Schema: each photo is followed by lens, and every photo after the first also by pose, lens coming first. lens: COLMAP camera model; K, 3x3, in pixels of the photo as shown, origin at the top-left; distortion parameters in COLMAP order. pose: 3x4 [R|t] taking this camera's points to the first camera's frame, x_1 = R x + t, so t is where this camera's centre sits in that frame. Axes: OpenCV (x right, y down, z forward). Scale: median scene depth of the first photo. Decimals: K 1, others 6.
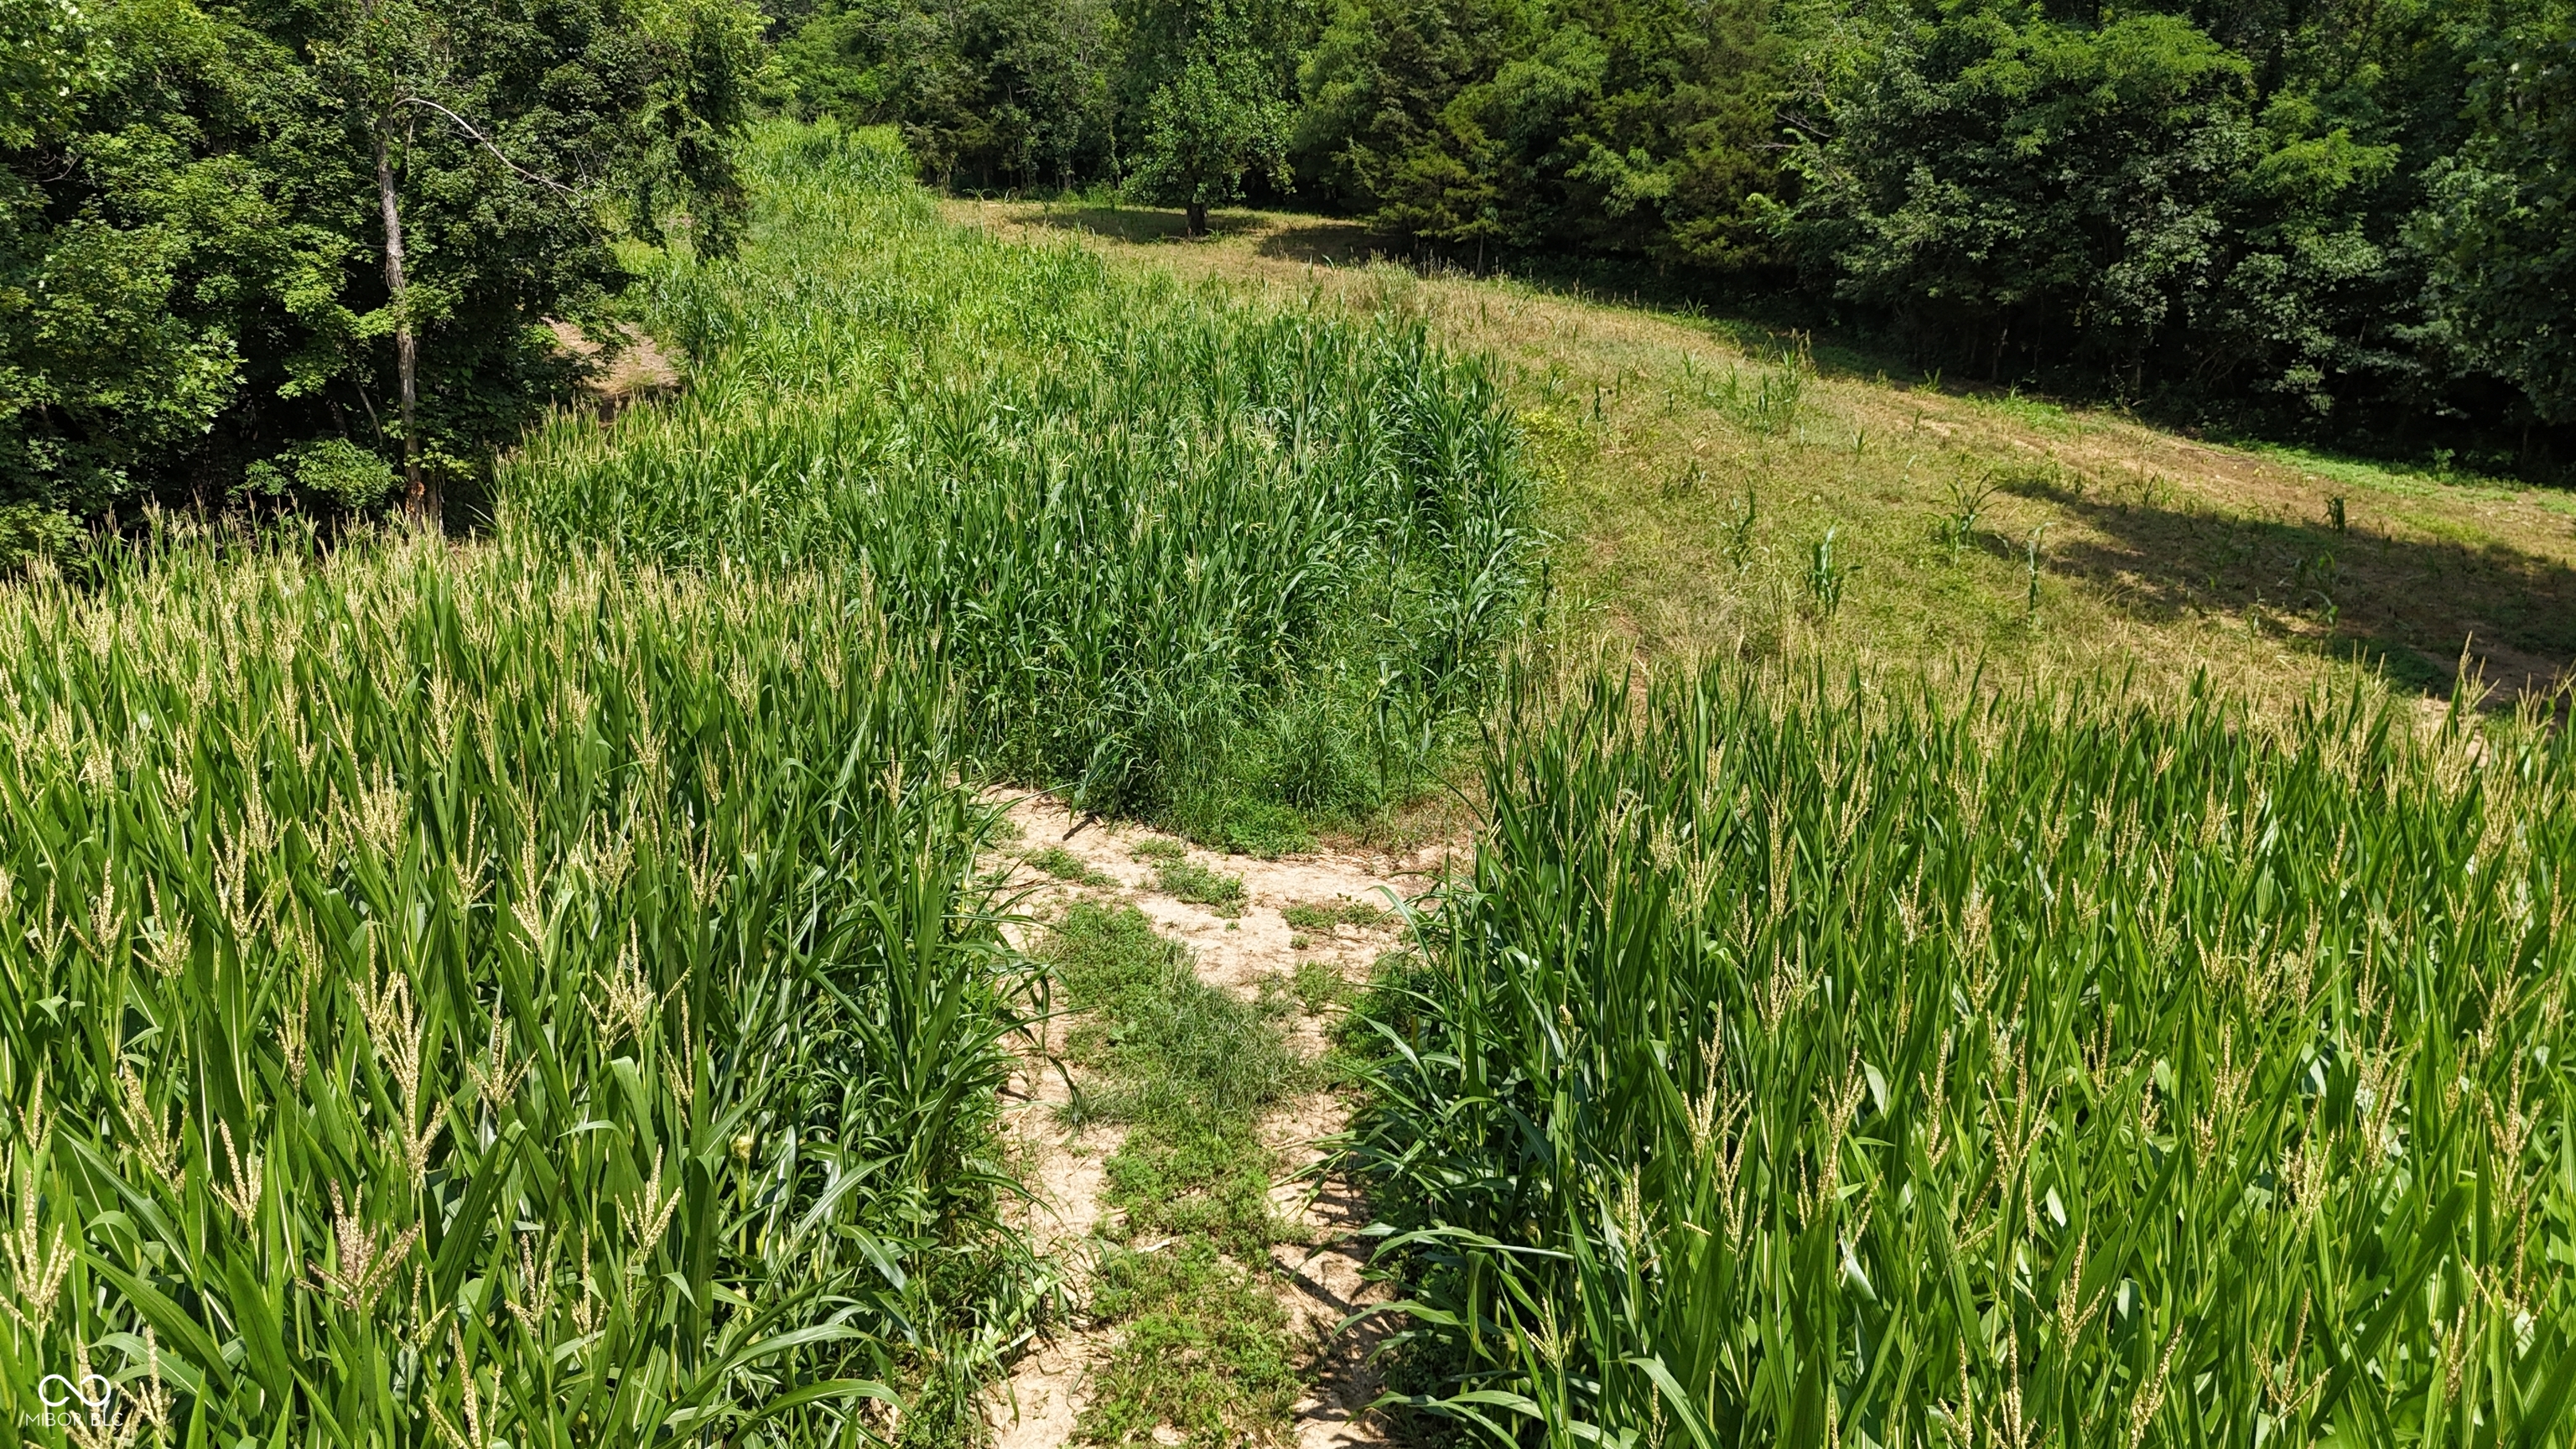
lens RADIAL K [[1913.6, 0, 1277.0], [0, 1913.6, 718.7], [0, 0, 1]] dist [0.044084, -0.033330]
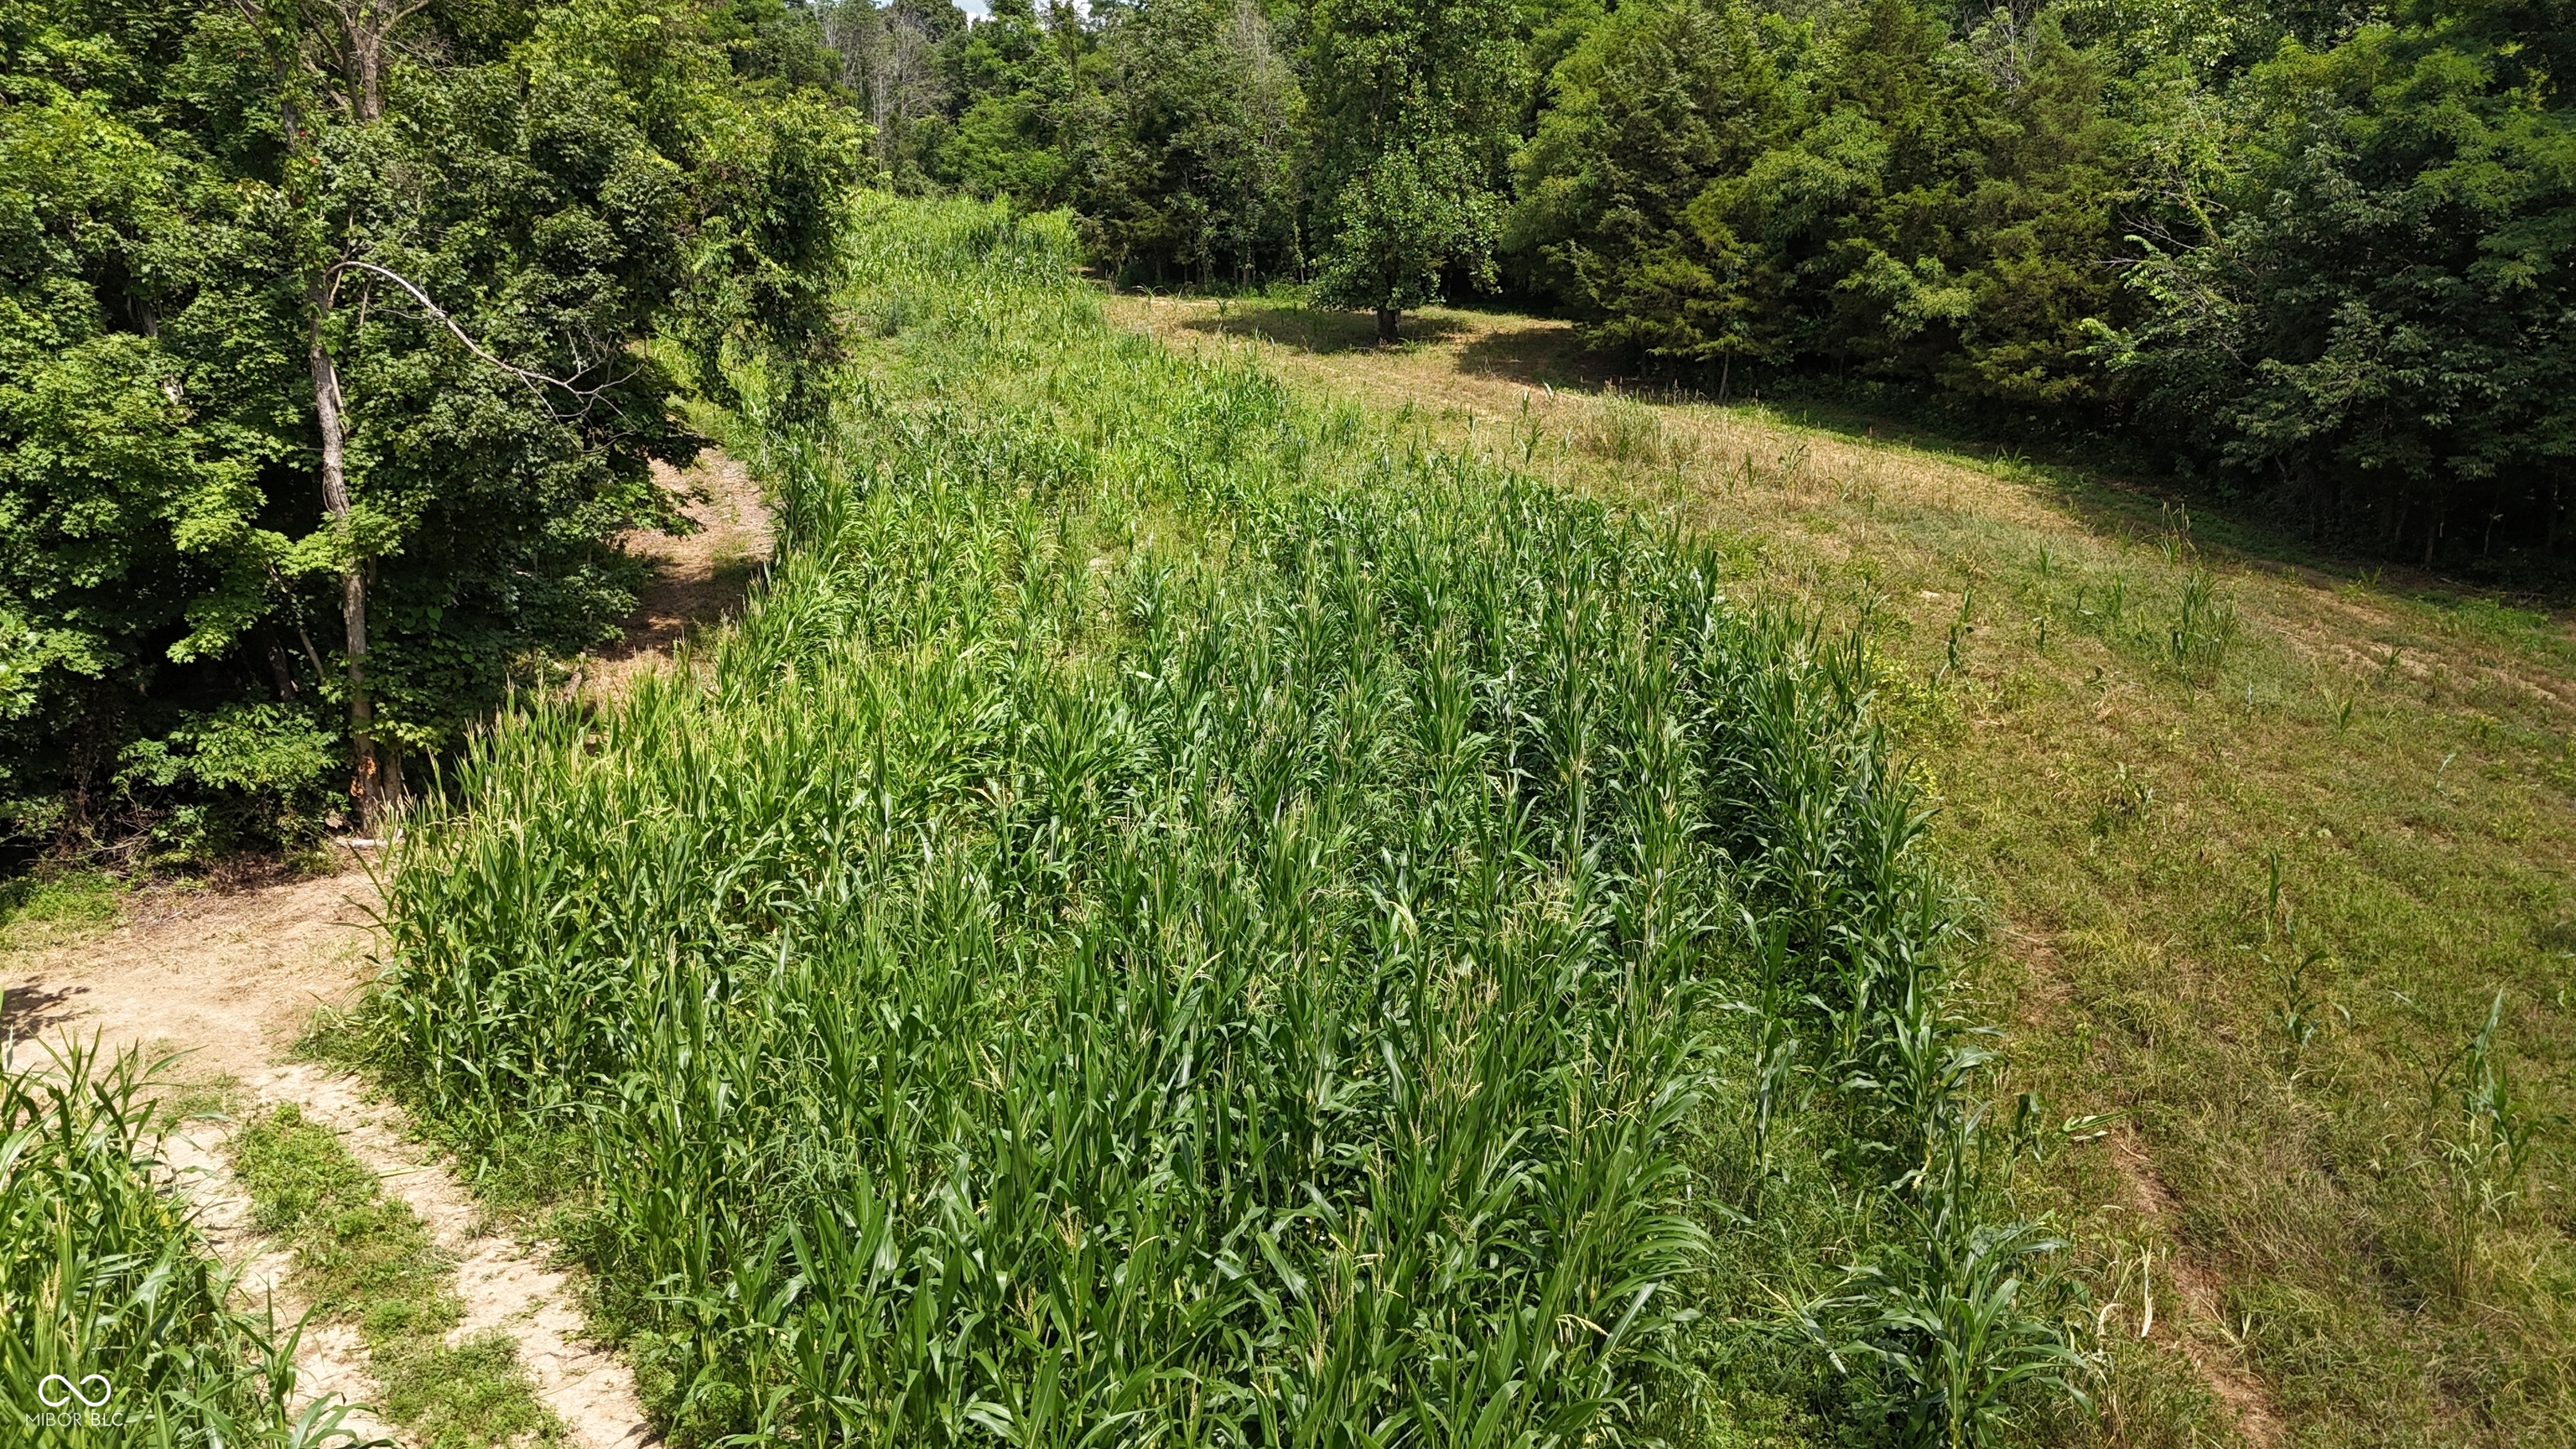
lens RADIAL K [[1913.6, 0, 1277.0], [0, 1913.6, 718.7], [0, 0, 1]] dist [0.044084, -0.033330]
pose [[0.995755, 0.018979, -0.090069, -0.012741], [-0.021538, 0.999389, -0.027516, -0.065632], [0.089492, 0.029339, 0.995555, 0.148320]]
